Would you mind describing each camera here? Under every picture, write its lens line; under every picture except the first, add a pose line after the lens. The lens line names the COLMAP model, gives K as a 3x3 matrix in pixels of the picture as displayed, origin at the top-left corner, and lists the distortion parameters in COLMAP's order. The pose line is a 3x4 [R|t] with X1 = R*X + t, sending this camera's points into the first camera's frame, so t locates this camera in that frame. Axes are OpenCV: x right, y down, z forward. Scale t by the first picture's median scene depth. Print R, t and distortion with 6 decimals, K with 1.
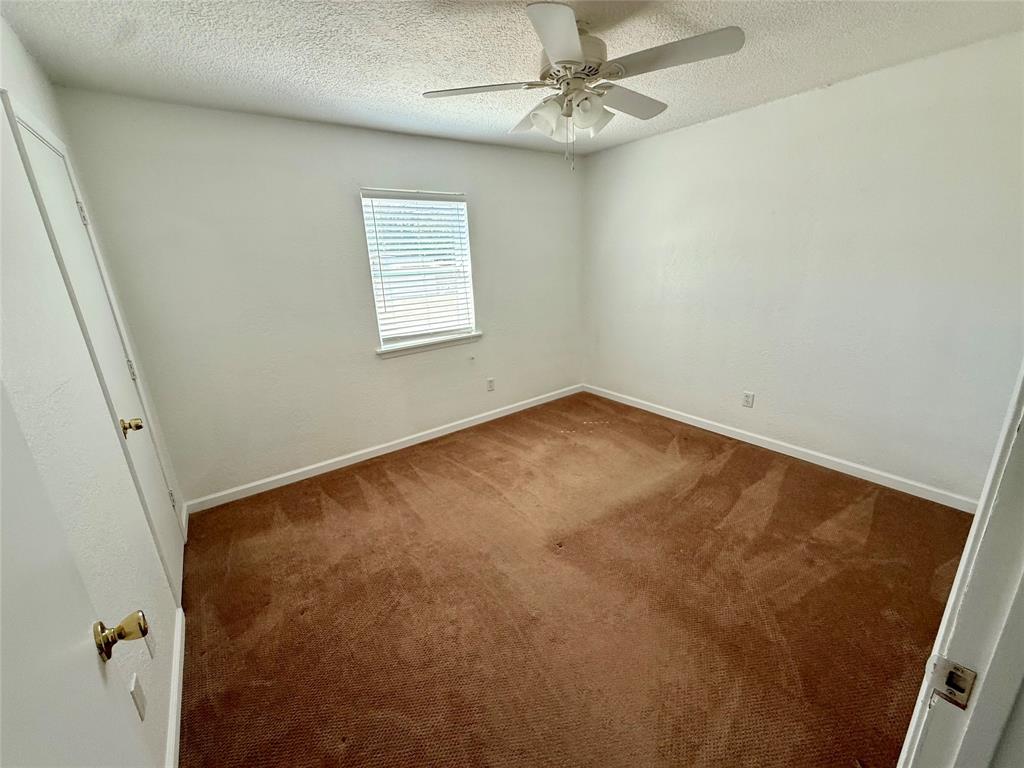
lens RADIAL K [[408.3, 0, 512.0], [0, 408.3, 384.0], [0, 0, 1]] dist [0.000592, 0.000002]
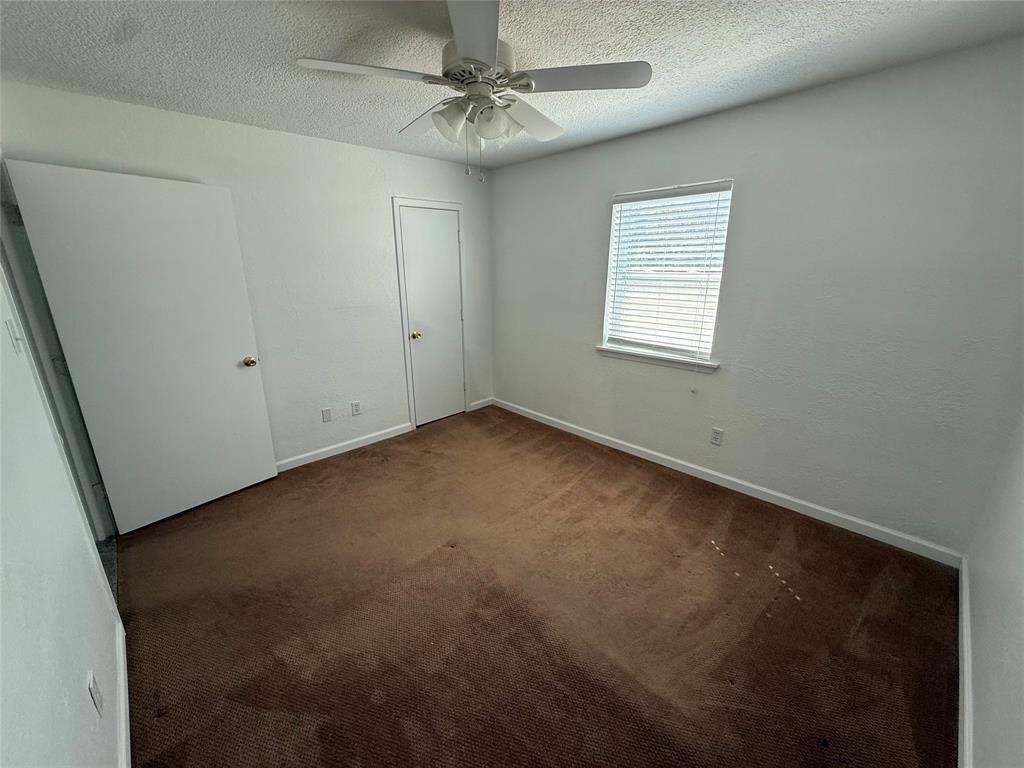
lens RADIAL K [[408.3, 0, 512.0], [0, 408.3, 384.0], [0, 0, 1]] dist [0.000592, 0.000002]
pose [[0.126673, 0.322745, -0.937971, 0.675265], [-0.291797, 0.915874, 0.275734, -0.217026], [0.948055, 0.238770, 0.210192, 0.567816]]
